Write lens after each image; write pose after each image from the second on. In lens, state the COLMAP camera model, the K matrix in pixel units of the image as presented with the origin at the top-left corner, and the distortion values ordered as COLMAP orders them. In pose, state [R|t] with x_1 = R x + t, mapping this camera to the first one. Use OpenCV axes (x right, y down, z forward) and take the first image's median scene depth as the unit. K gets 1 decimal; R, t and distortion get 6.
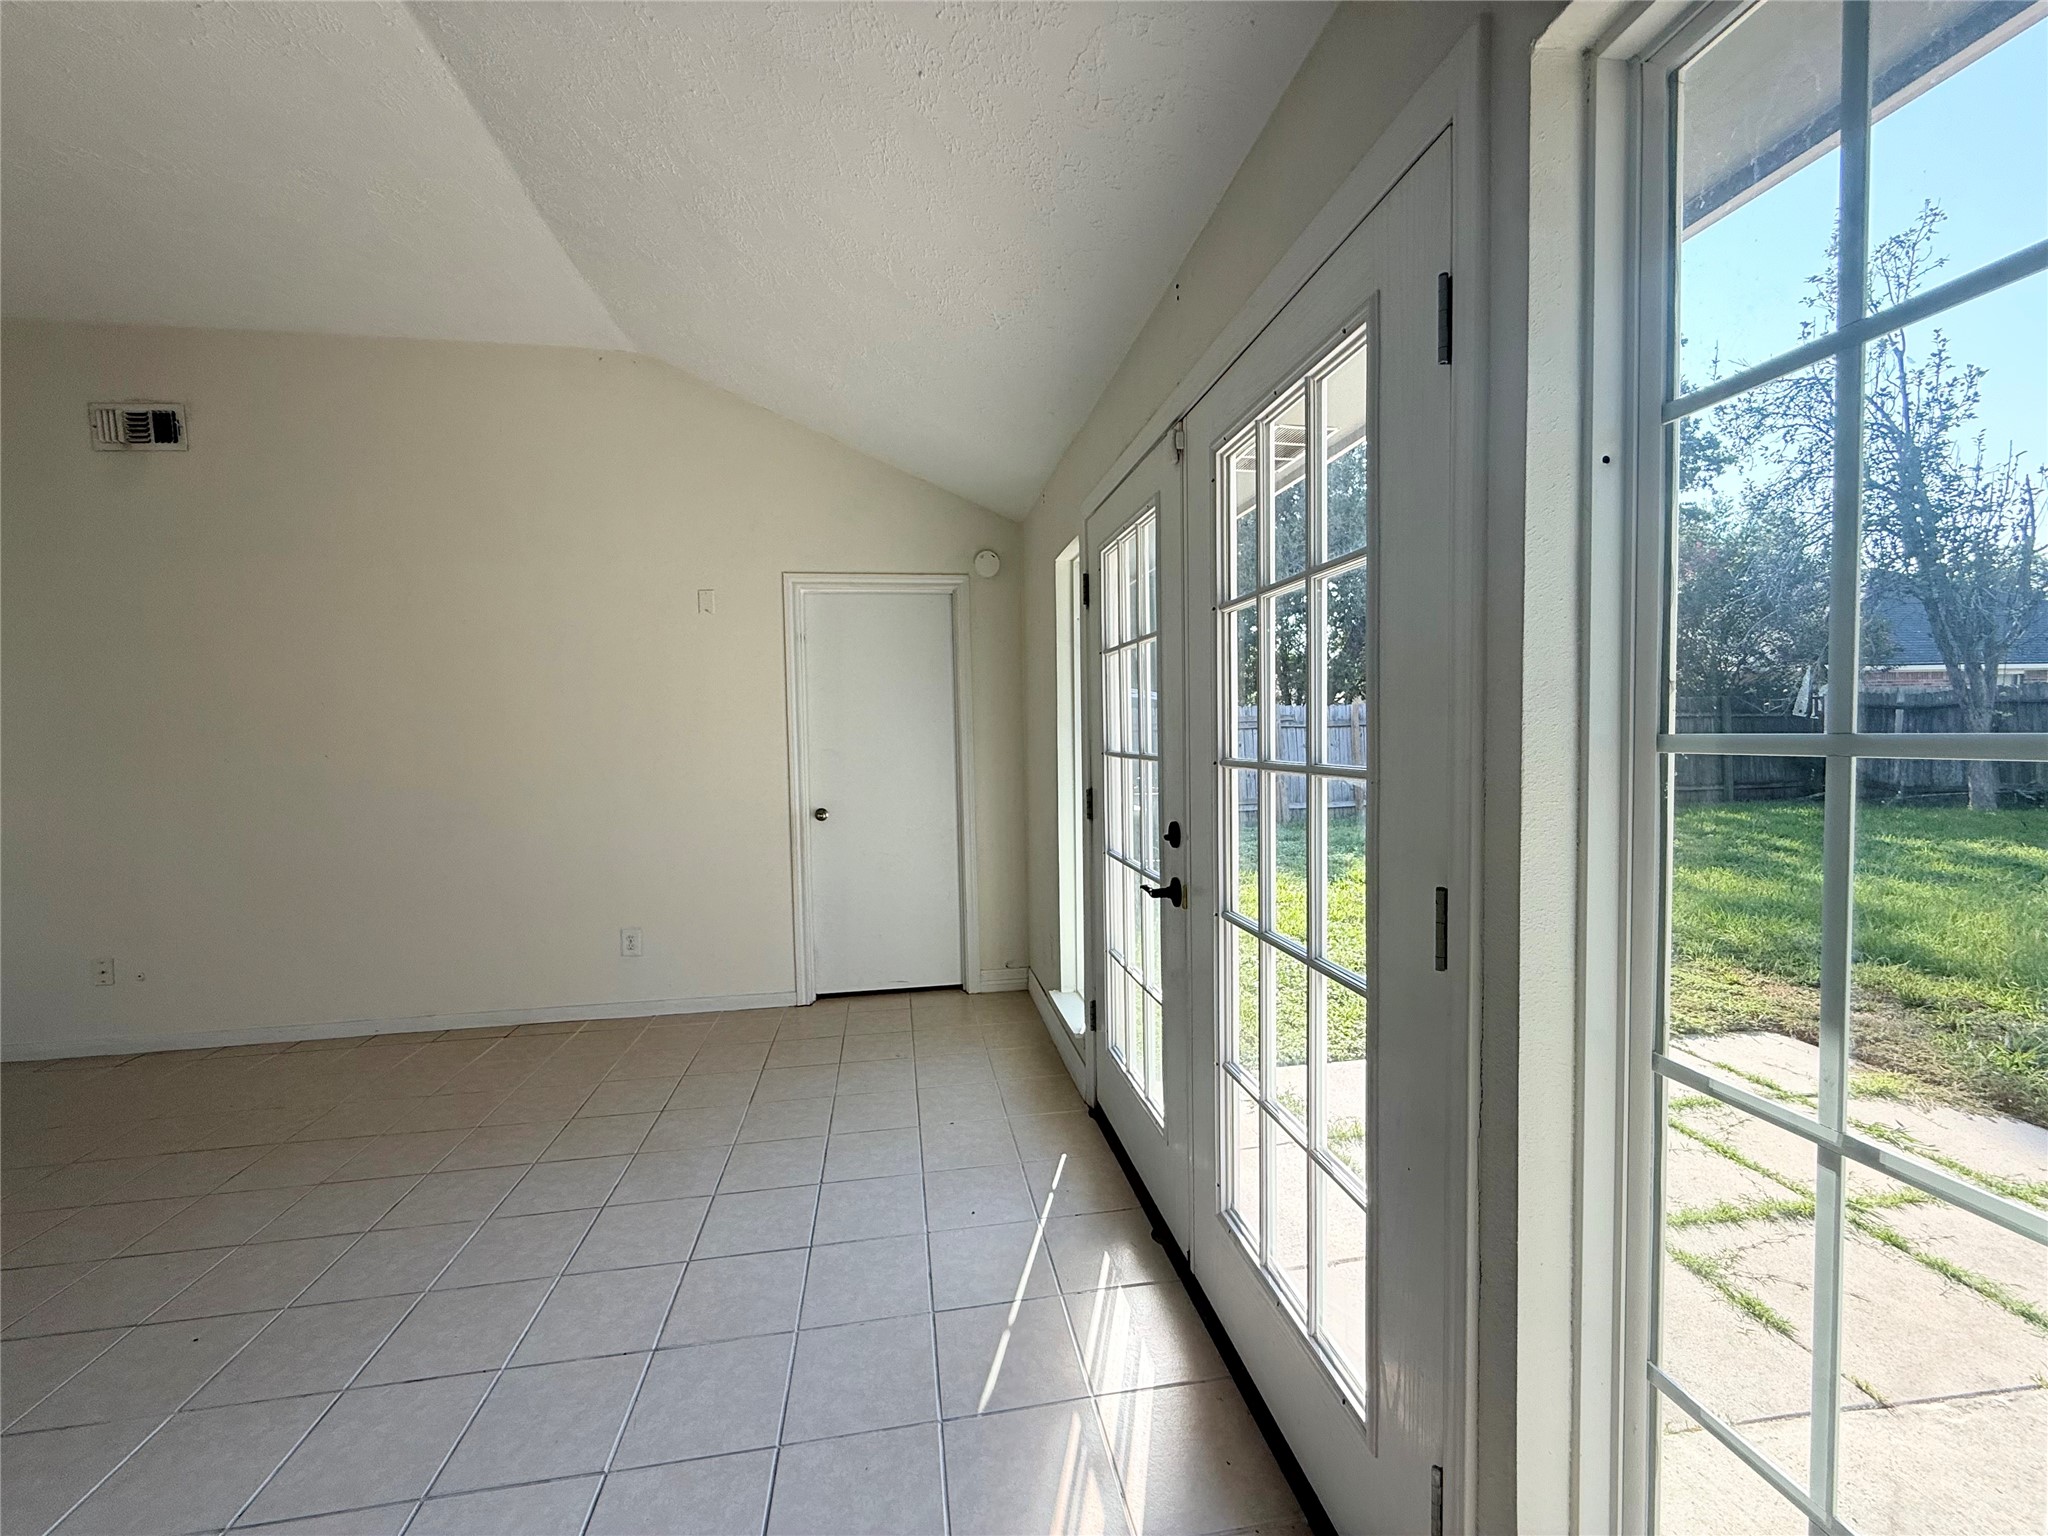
lens RADIAL K [[810.7, 0, 1018.0], [0, 810.7, 766.0], [0, 0, 1]] dist [-0.001665, 0.000449]
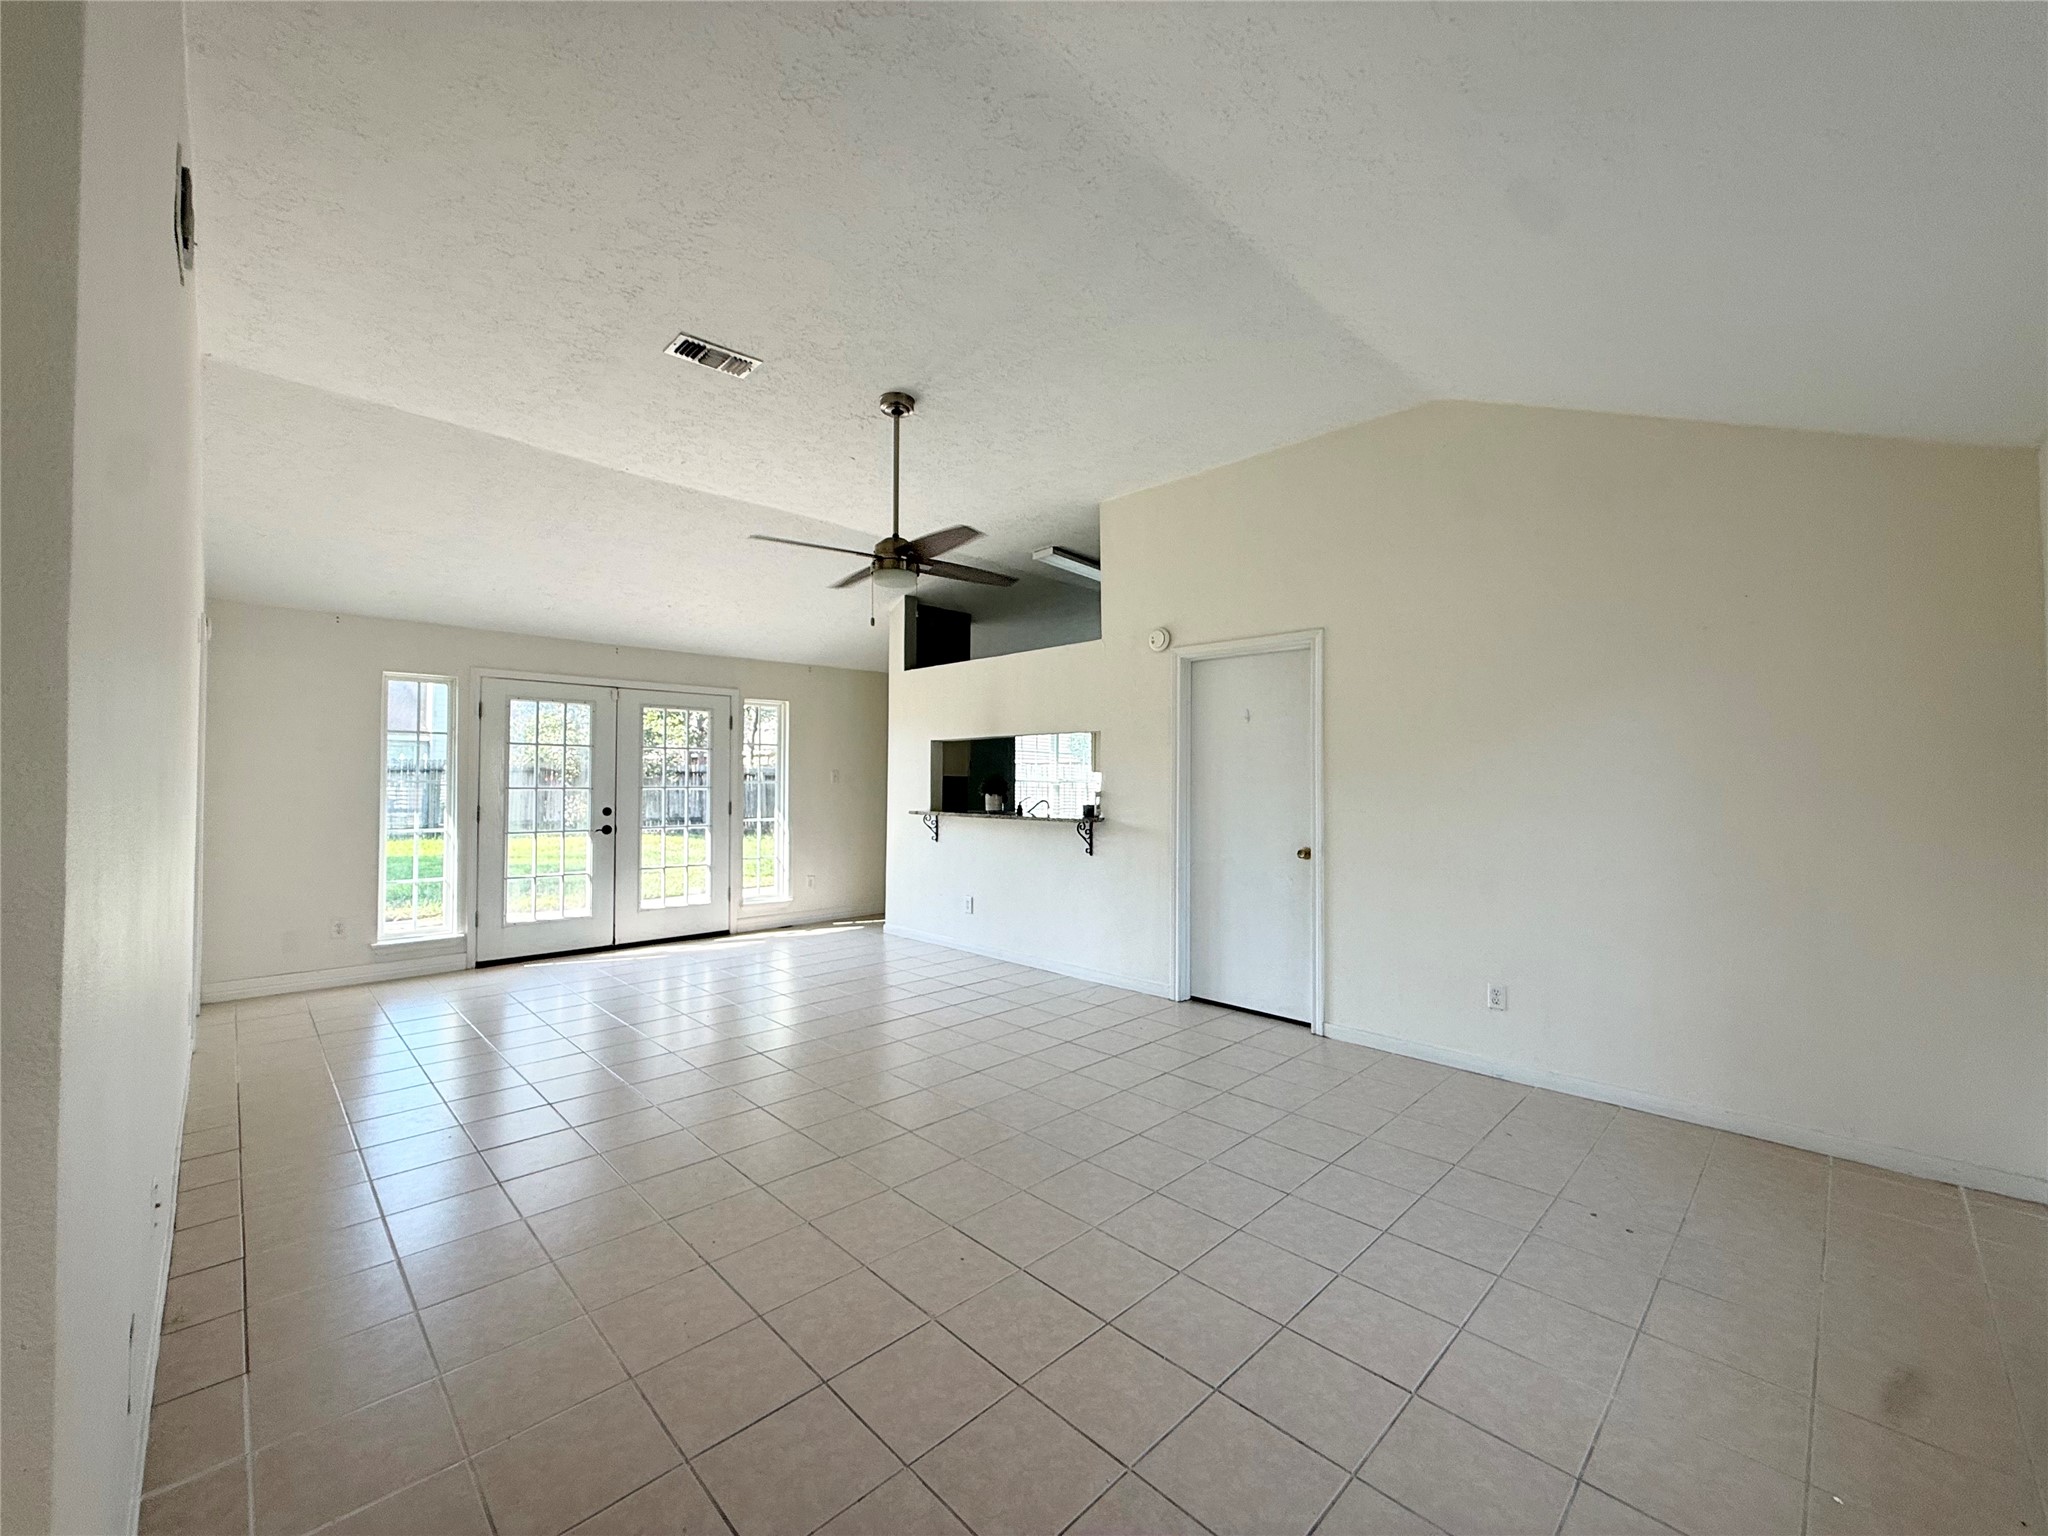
lens RADIAL K [[810.7, 0, 1011.9], [0, 810.7, 769.0], [0, 0, 1]] dist [-0.001665, 0.000449]
pose [[-0.562893, 0.031271, 0.825938, -2.833047], [0.042089, 0.999072, -0.009142, 0.010271], [-0.825457, 0.029617, -0.563687, 1.243952]]
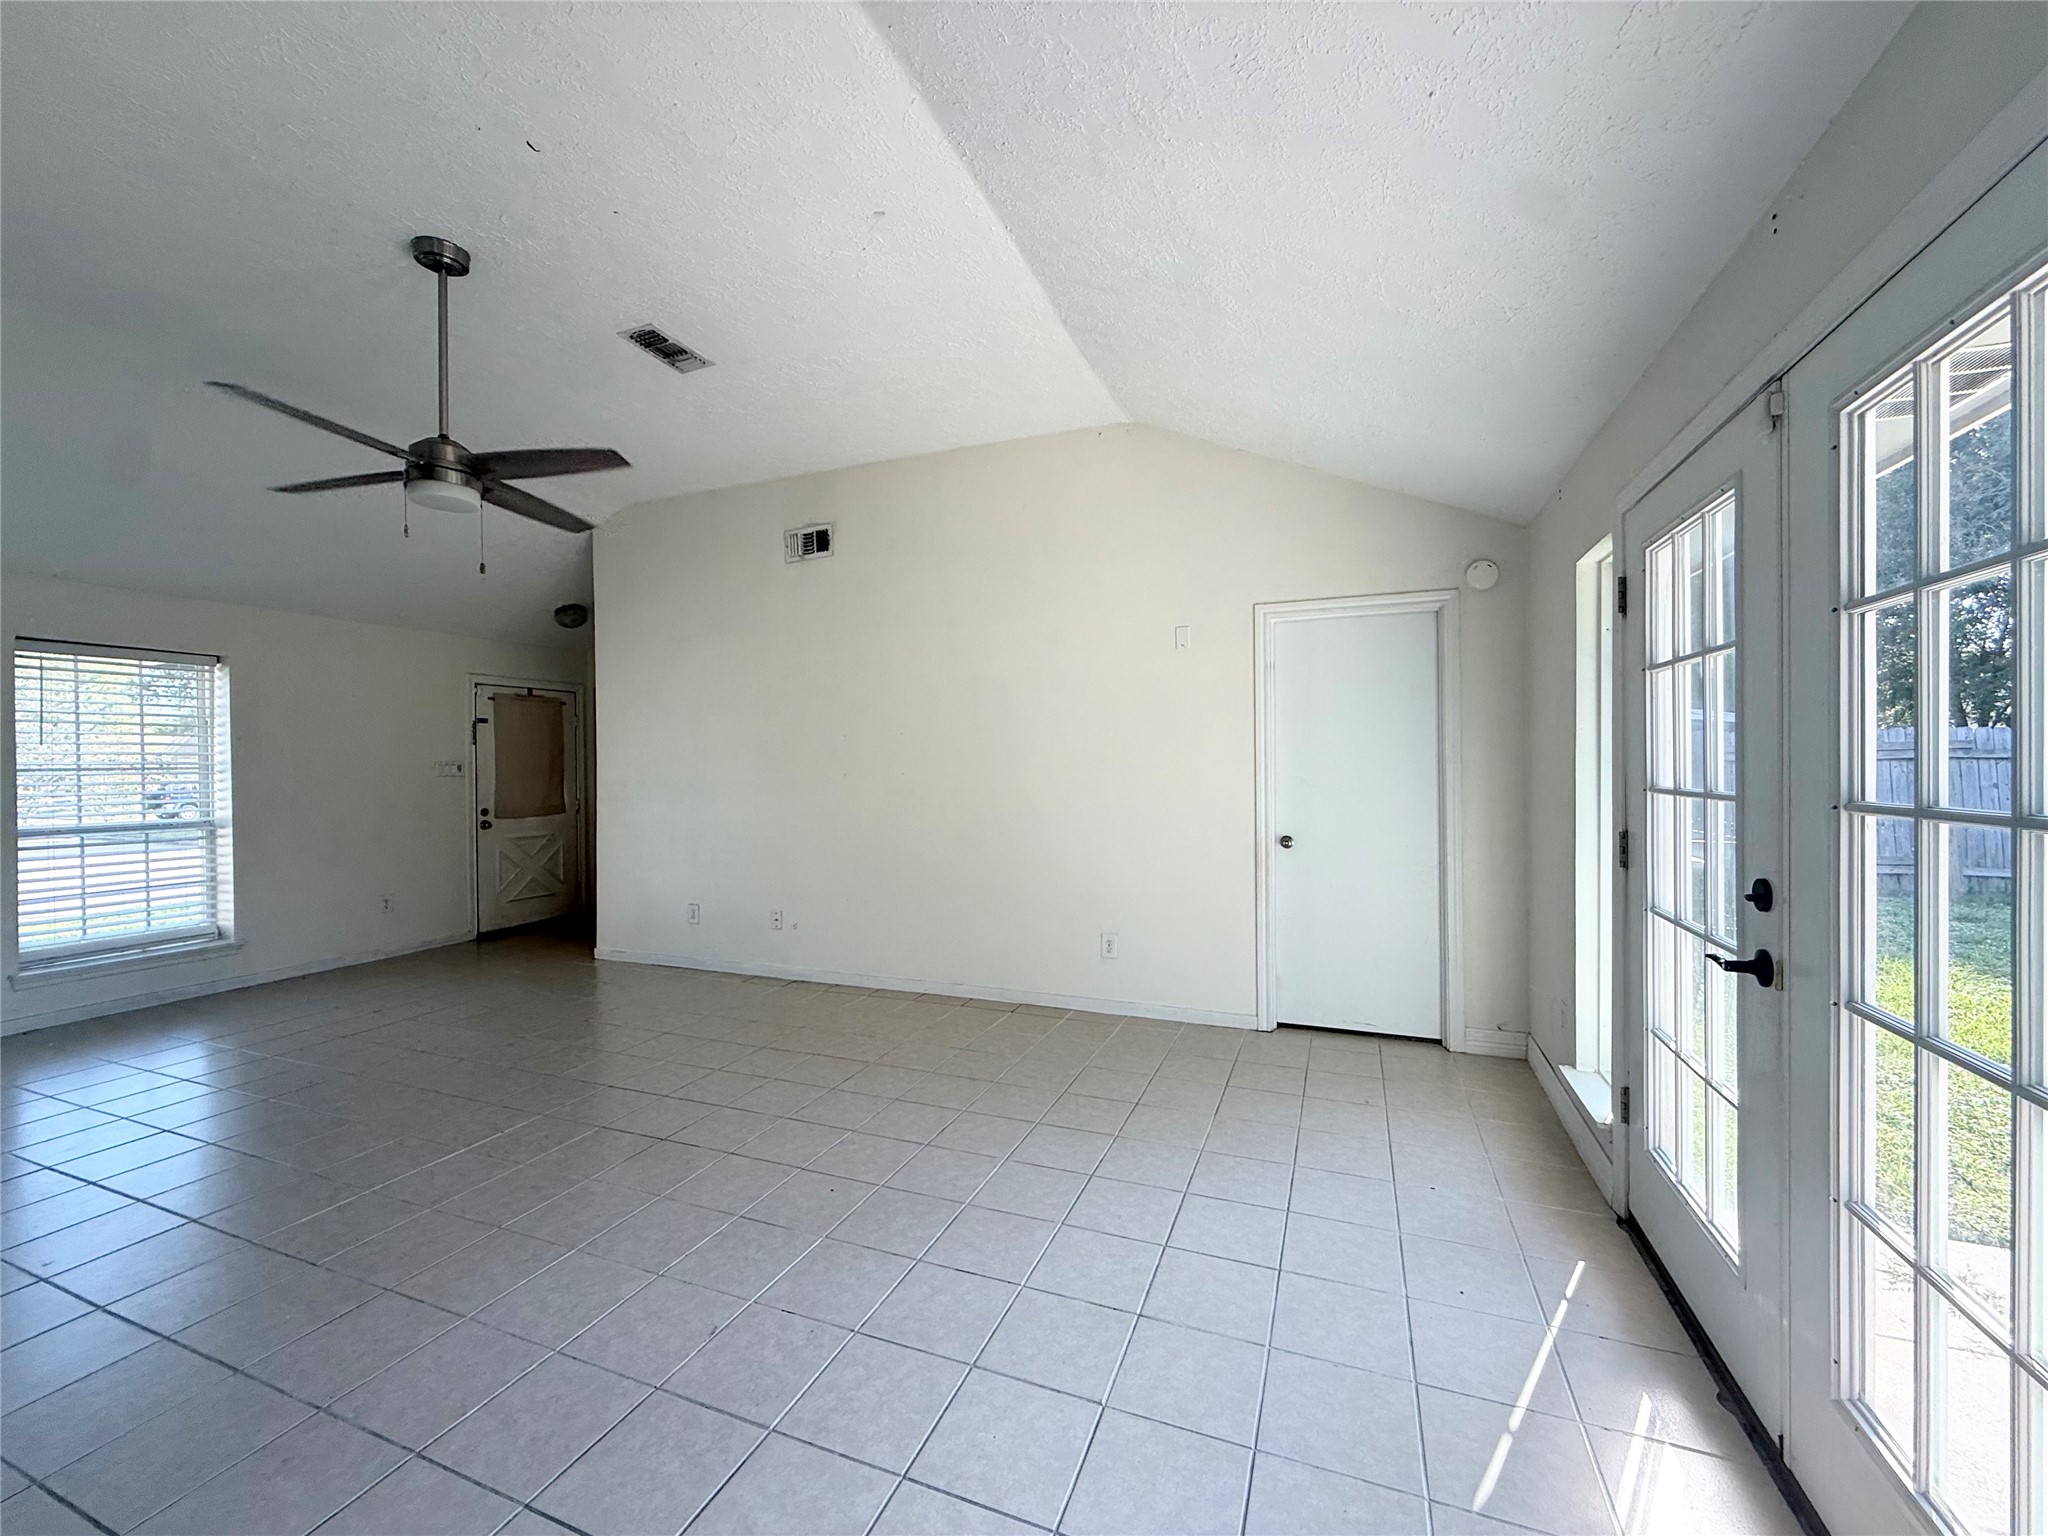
lens RADIAL K [[810.7, 0, 1023.2], [0, 810.7, 767.5], [0, 0, 1]] dist [-0.001665, 0.000449]
pose [[0.858792, 0.015139, -0.512101, -0.020571], [-0.030142, 0.999325, -0.021005, -0.001463], [0.511437, 0.033475, 0.858669, -0.047365]]
